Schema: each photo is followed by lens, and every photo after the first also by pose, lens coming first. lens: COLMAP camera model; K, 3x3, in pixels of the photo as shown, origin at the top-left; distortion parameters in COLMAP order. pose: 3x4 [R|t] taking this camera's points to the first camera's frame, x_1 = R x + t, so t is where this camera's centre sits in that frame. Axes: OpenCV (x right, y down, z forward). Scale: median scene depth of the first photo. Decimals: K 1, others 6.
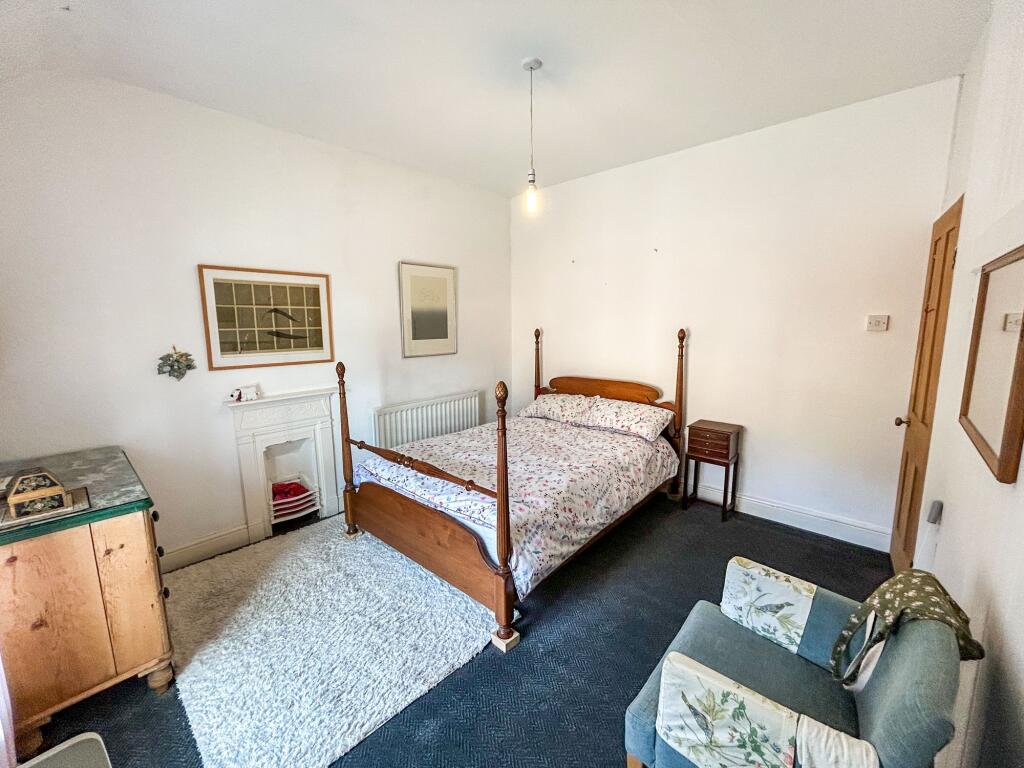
lens RADIAL K [[411.6, 0, 512.0], [0, 411.6, 384.0], [0, 0, 1]] dist [0.001249, 0.000181]
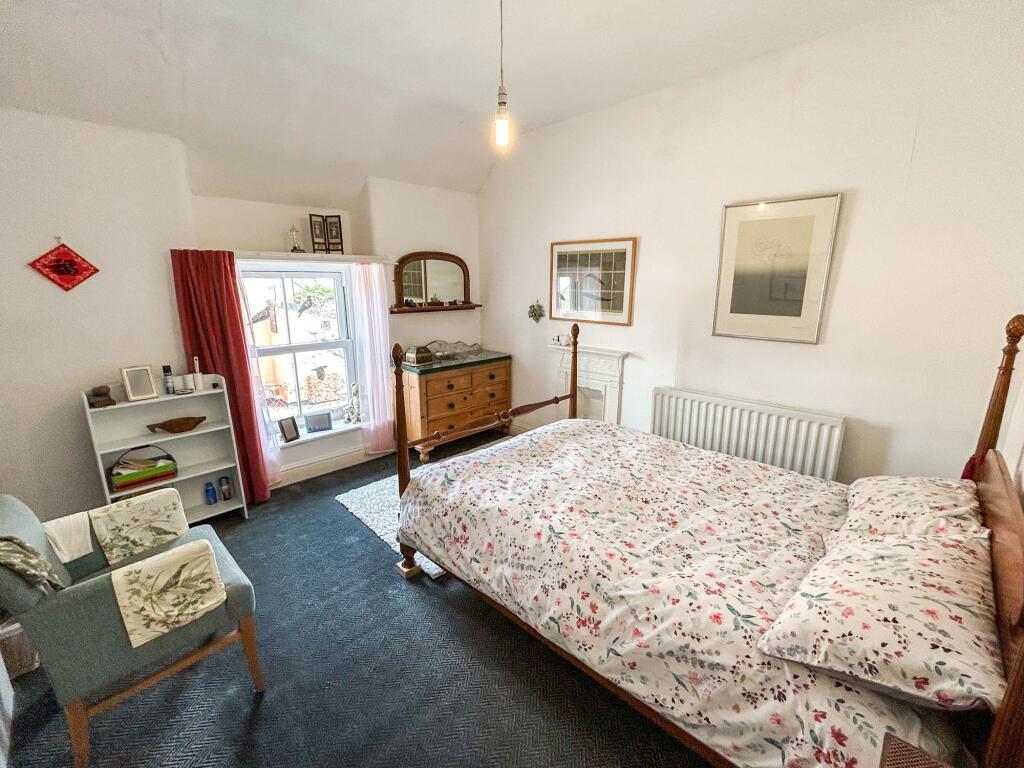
lens RADIAL K [[436.5, 0, 512.0], [0, 436.5, 384.0], [0, 0, 1]] dist [0.000005, 0.000052]
pose [[-0.026894, 0.239497, -0.970524, 0.719871], [-0.155099, 0.958119, 0.240734, -0.147921], [0.987533, 0.157001, 0.011378, 0.825668]]
